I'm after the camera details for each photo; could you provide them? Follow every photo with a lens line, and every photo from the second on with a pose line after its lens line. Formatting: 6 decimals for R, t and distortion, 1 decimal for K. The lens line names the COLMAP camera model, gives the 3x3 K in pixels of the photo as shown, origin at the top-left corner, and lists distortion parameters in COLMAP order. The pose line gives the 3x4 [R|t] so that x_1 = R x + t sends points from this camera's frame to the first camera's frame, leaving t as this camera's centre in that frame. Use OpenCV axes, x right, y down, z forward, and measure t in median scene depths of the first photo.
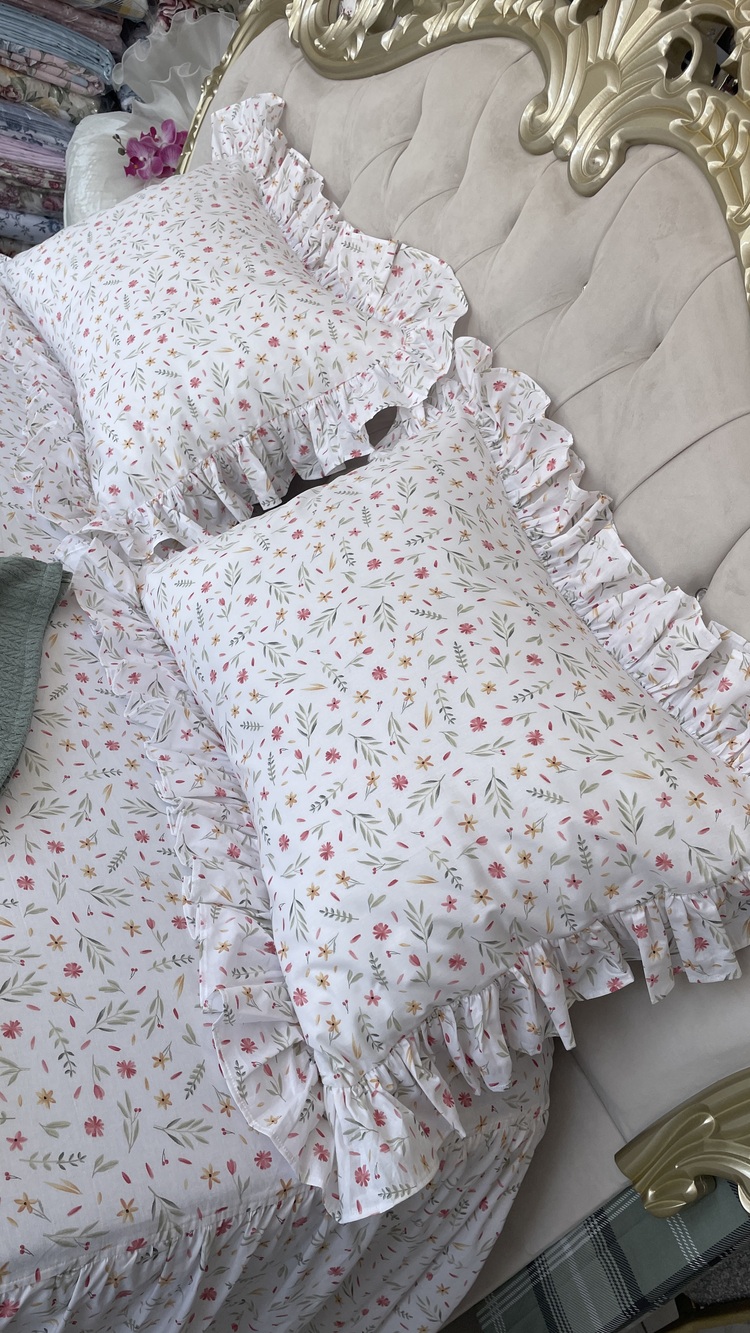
lens RADIAL K [[1004.1, 0, 390.8], [0, 1004.1, 661.6], [0, 0, 1]] dist [0.077723, -0.104005]
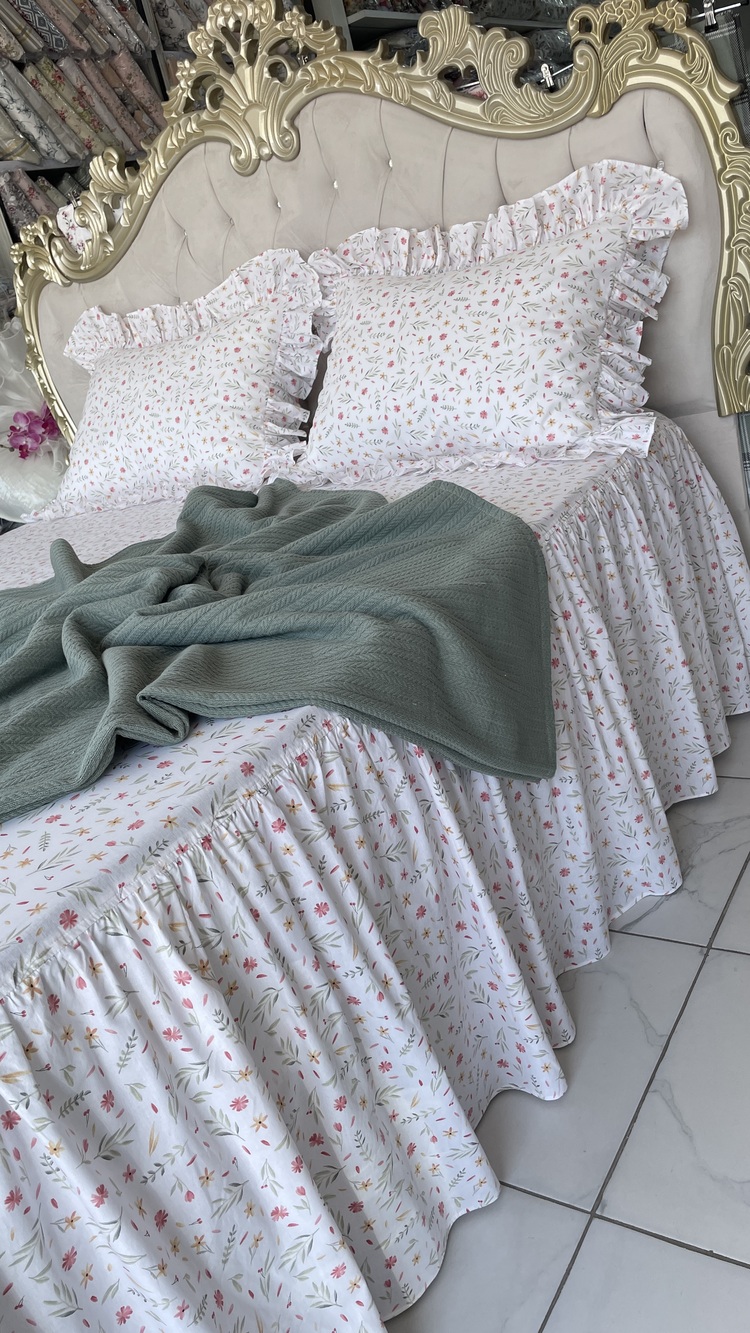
lens RADIAL K [[1003.8, 0, 374.2], [0, 1003.8, 655.4], [0, 0, 1]] dist [0.079258, -0.108587]
pose [[0.614680, -0.773898, 0.152482, -0.757375], [0.788405, 0.608736, -0.088652, 0.396790], [-0.024213, 0.174710, 0.984322, -0.712894]]
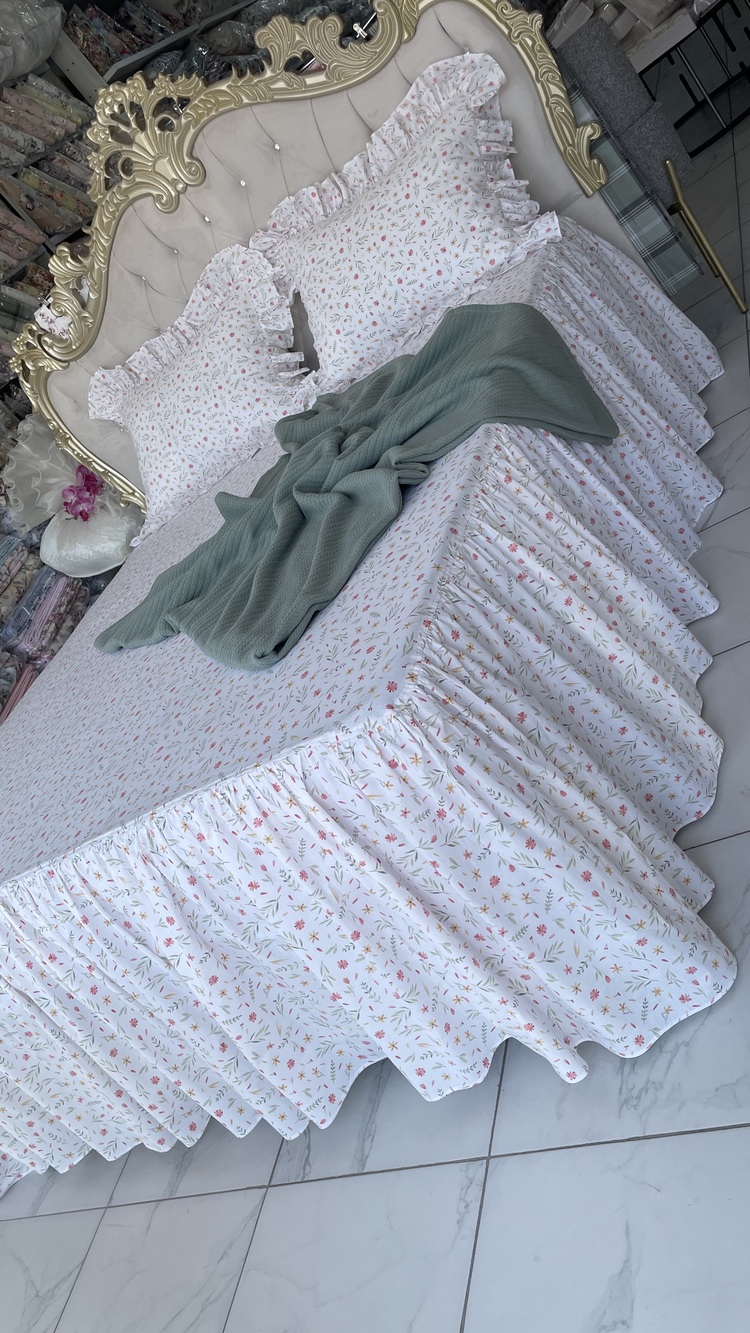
lens RADIAL K [[1006.2, 0, 367.8], [0, 1006.2, 672.2], [0, 0, 1]] dist [0.076210, -0.101025]
pose [[0.170691, -0.975617, 0.137970, -1.308461], [0.984659, 0.163748, -0.060278, 0.278029], [0.036215, 0.146143, 0.988600, -1.292122]]
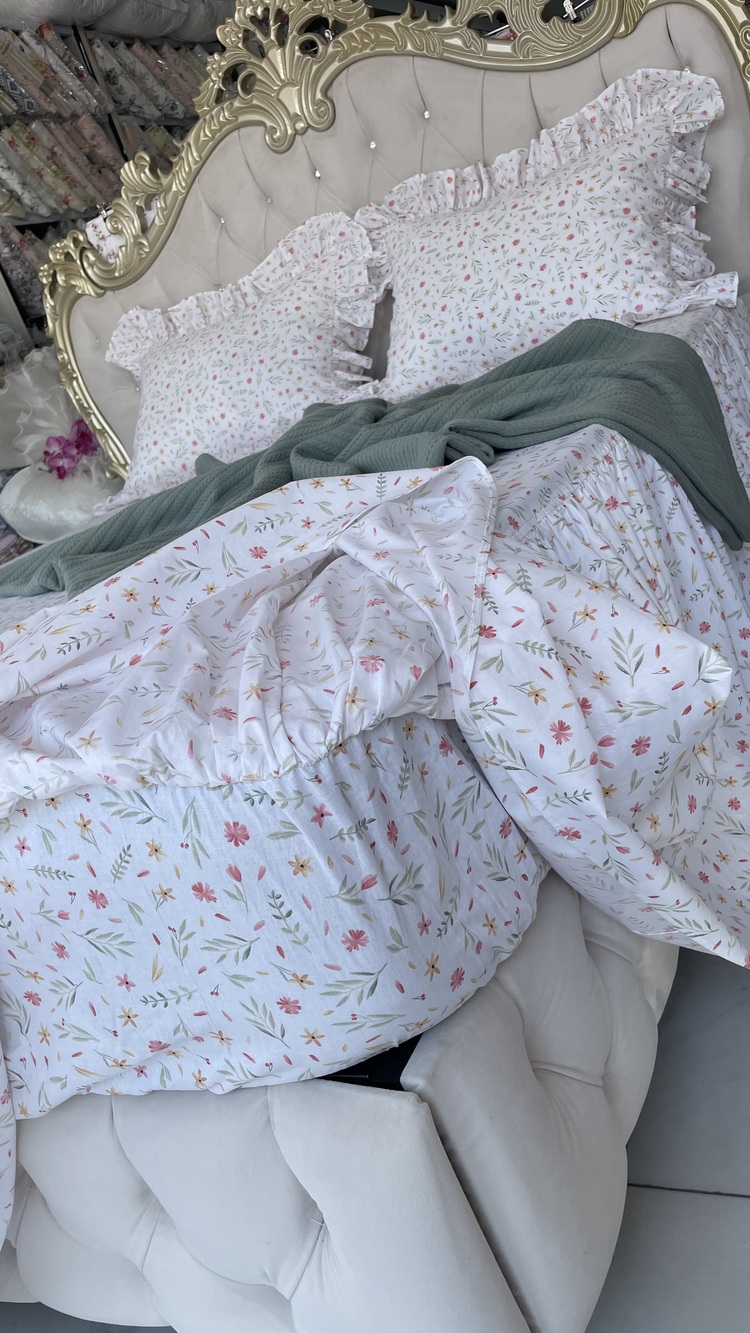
lens RADIAL K [[1006.2, 0, 367.8], [0, 1006.2, 672.2], [0, 0, 1]] dist [0.076210, -0.101025]
pose [[0.484919, -0.836756, 0.254349, -1.267165], [0.872724, 0.481813, -0.078791, 0.297632], [-0.056620, 0.260184, 0.963898, -0.698730]]
